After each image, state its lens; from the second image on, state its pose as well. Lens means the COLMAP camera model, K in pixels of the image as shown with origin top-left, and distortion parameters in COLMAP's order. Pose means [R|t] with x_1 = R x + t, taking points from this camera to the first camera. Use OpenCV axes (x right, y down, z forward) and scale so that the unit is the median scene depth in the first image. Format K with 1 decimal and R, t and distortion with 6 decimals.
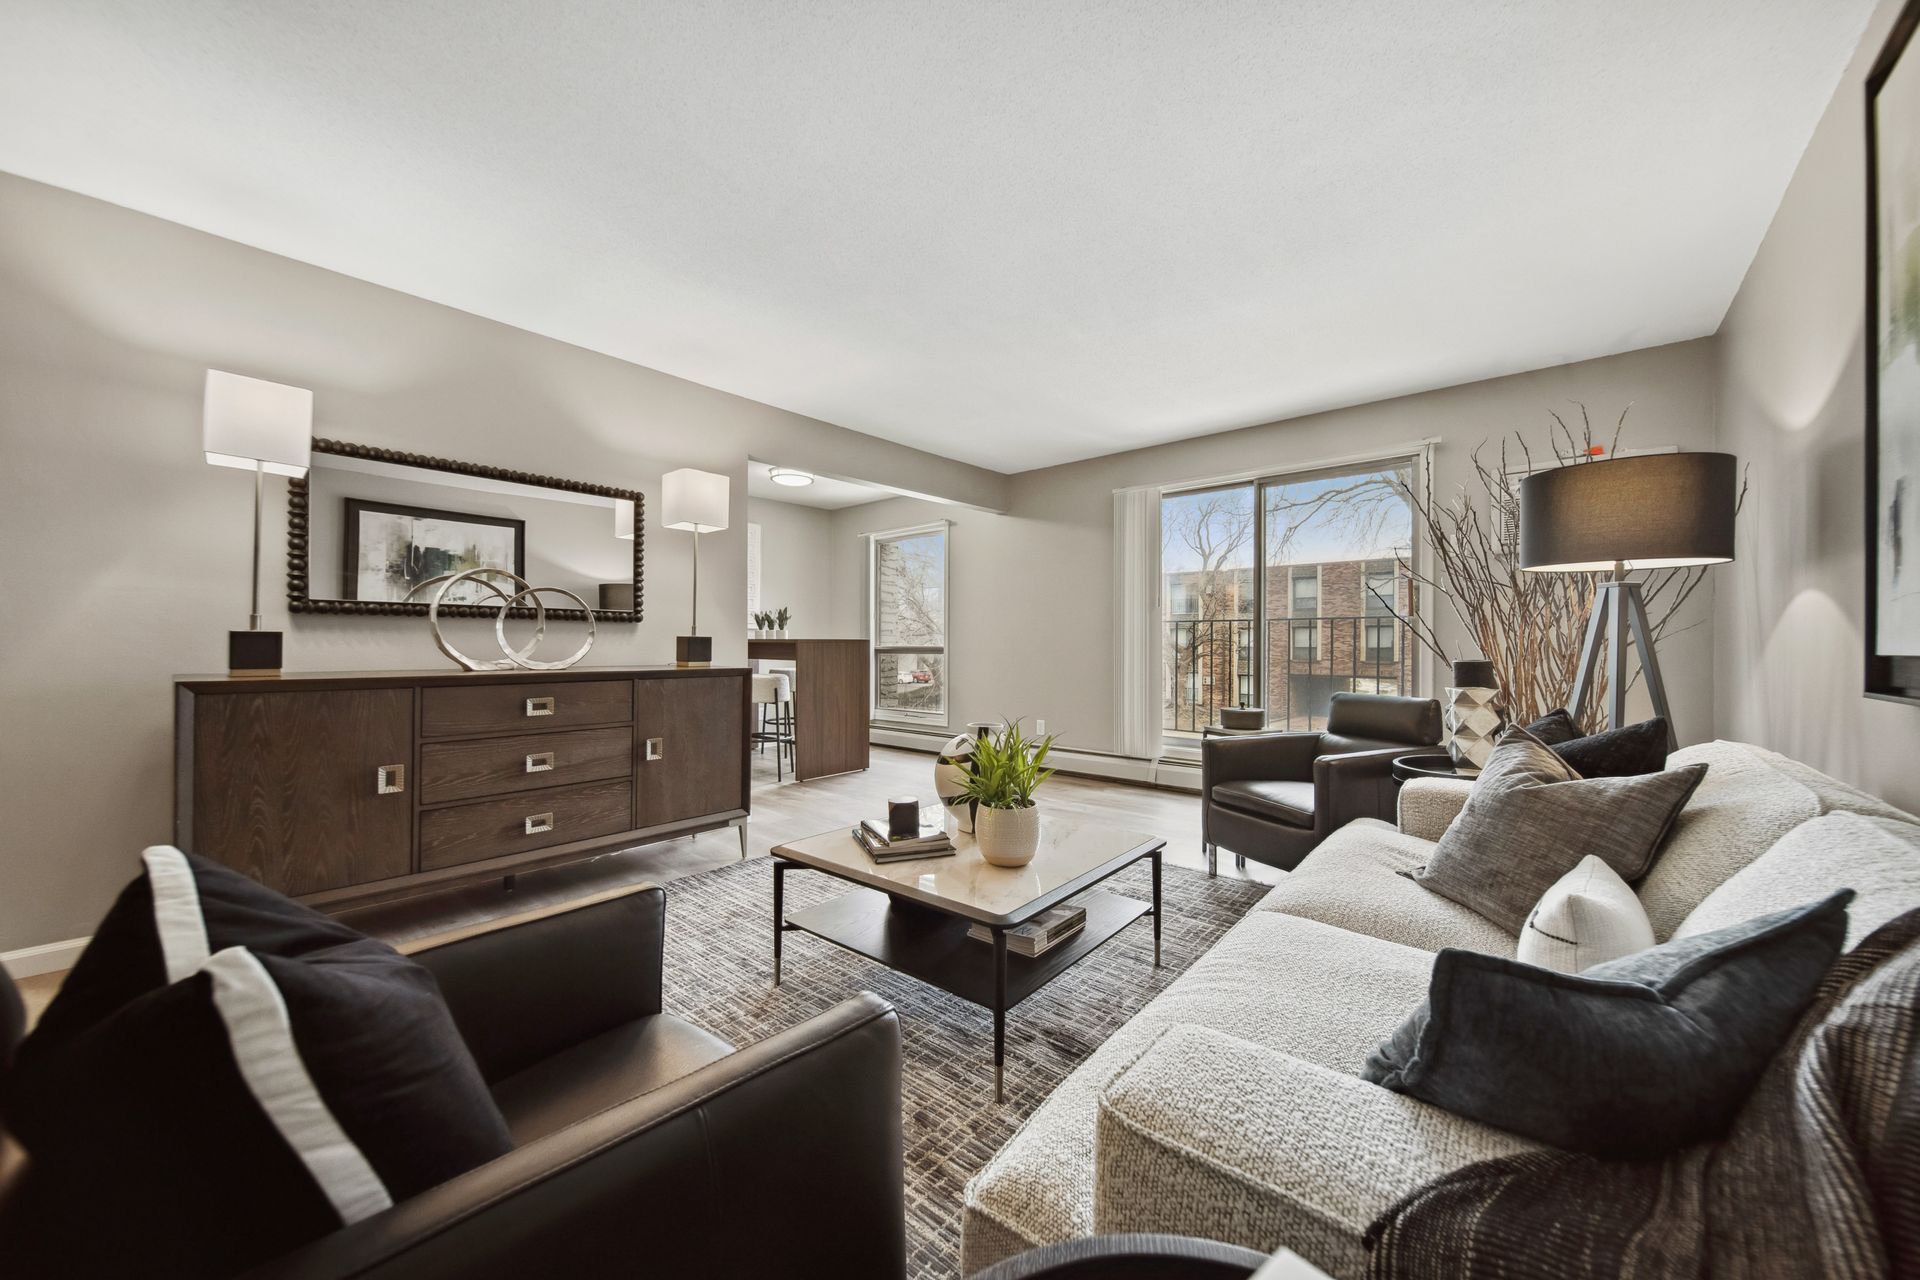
lens RADIAL K [[699.8, 0, 971.5], [0, 699.8, 646.3], [0, 0, 1]] dist [-0.000174, -0.002974]
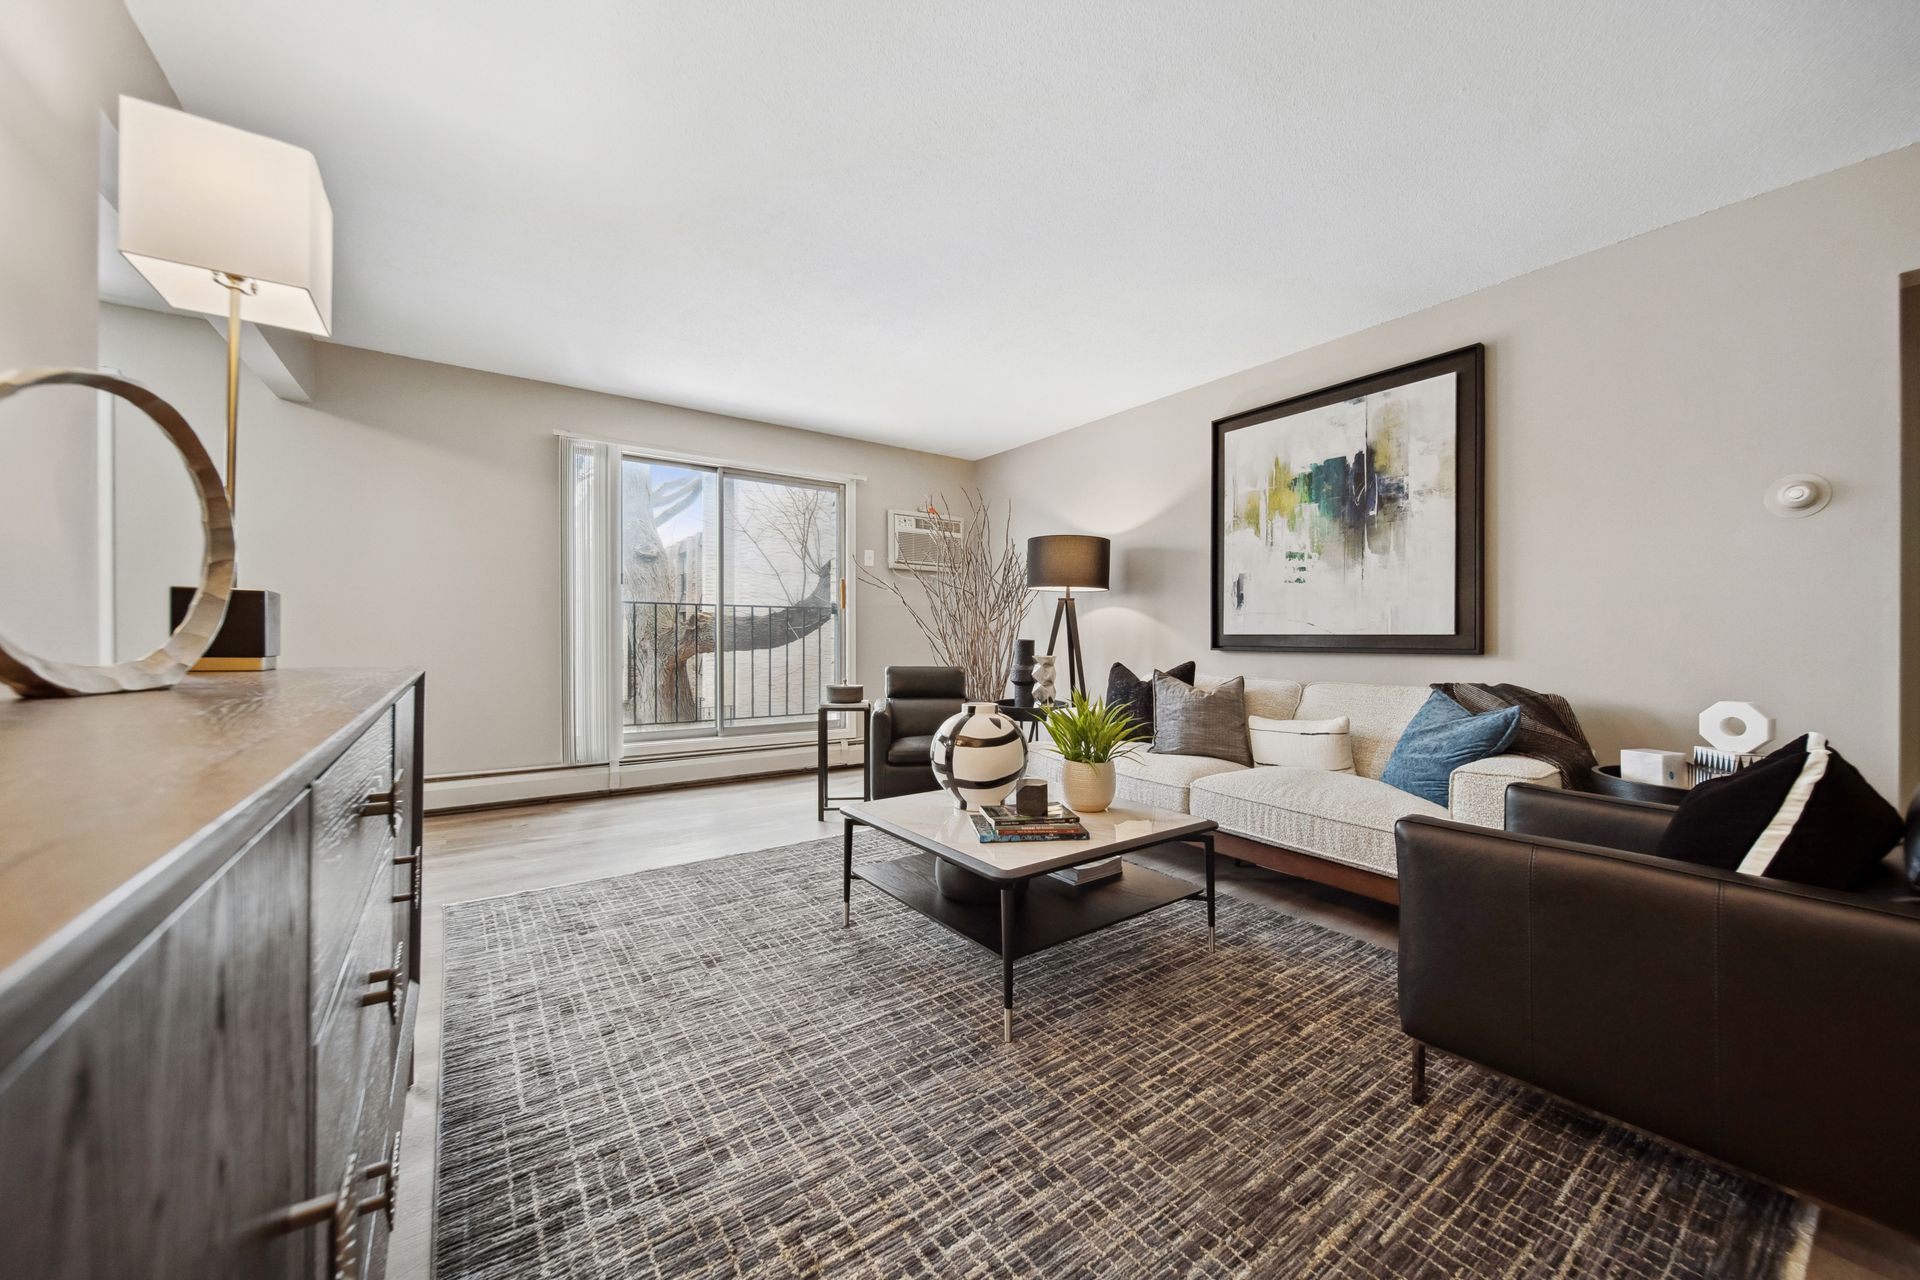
lens RADIAL K [[699.8, 0, 962.9], [0, 699.8, 632.6], [0, 0, 1]] dist [-0.000174, -0.002974]
pose [[0.262585, 0.002694, 0.964905, -0.742162], [-0.002650, 0.999994, -0.002071, 0.005397], [-0.964905, -0.002013, 0.262591, 0.582089]]
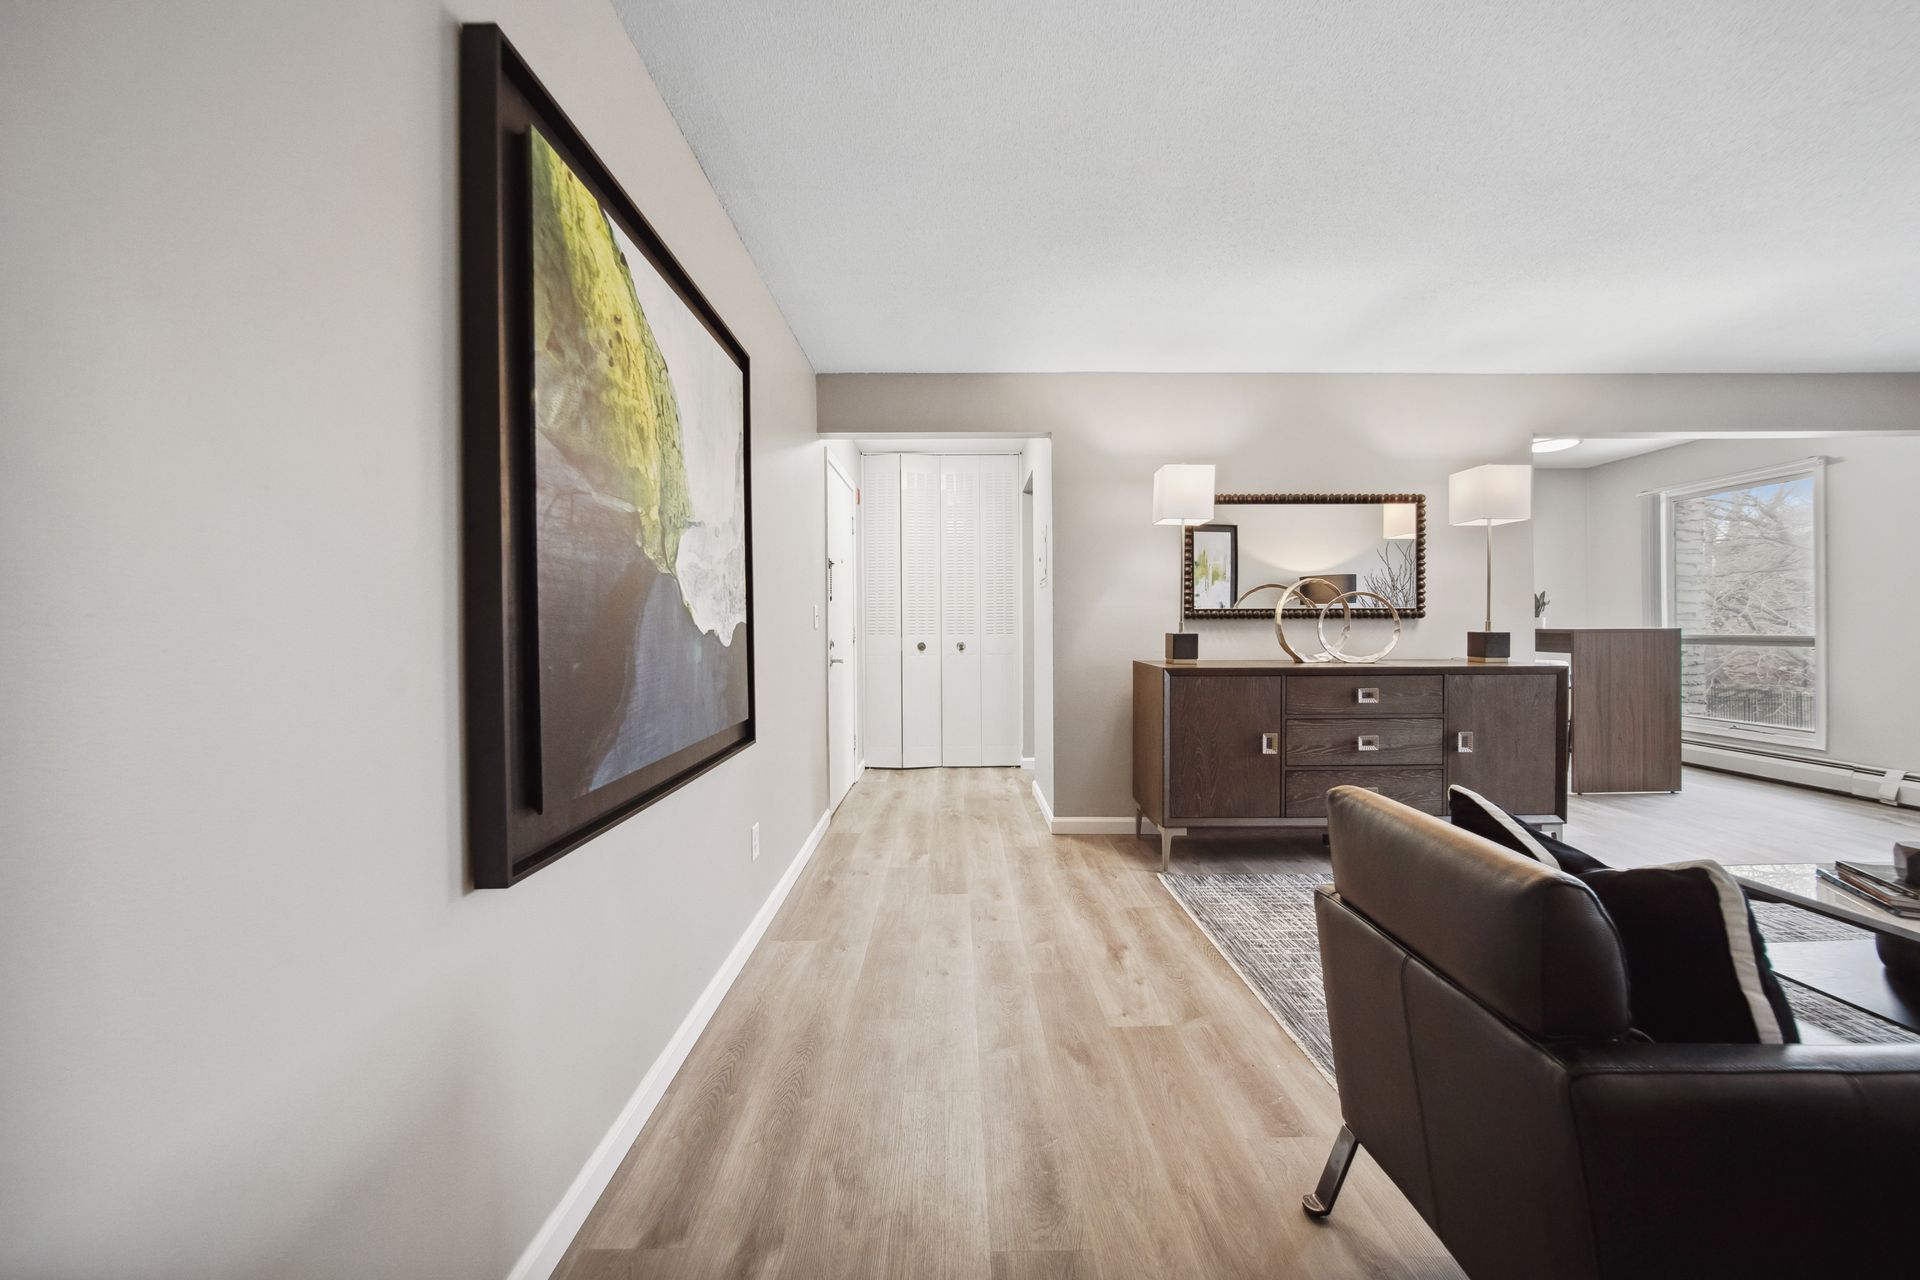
lens RADIAL K [[703.3, 0, 964.1], [0, 703.3, 632.0], [0, 0, 1]] dist [-0.002832, -0.000137]
pose [[0.652440, 0.000074, -0.757841, -0.145294], [0.004098, 0.999985, 0.003625, -0.023722], [0.757829, -0.005471, 0.652430, -0.243817]]
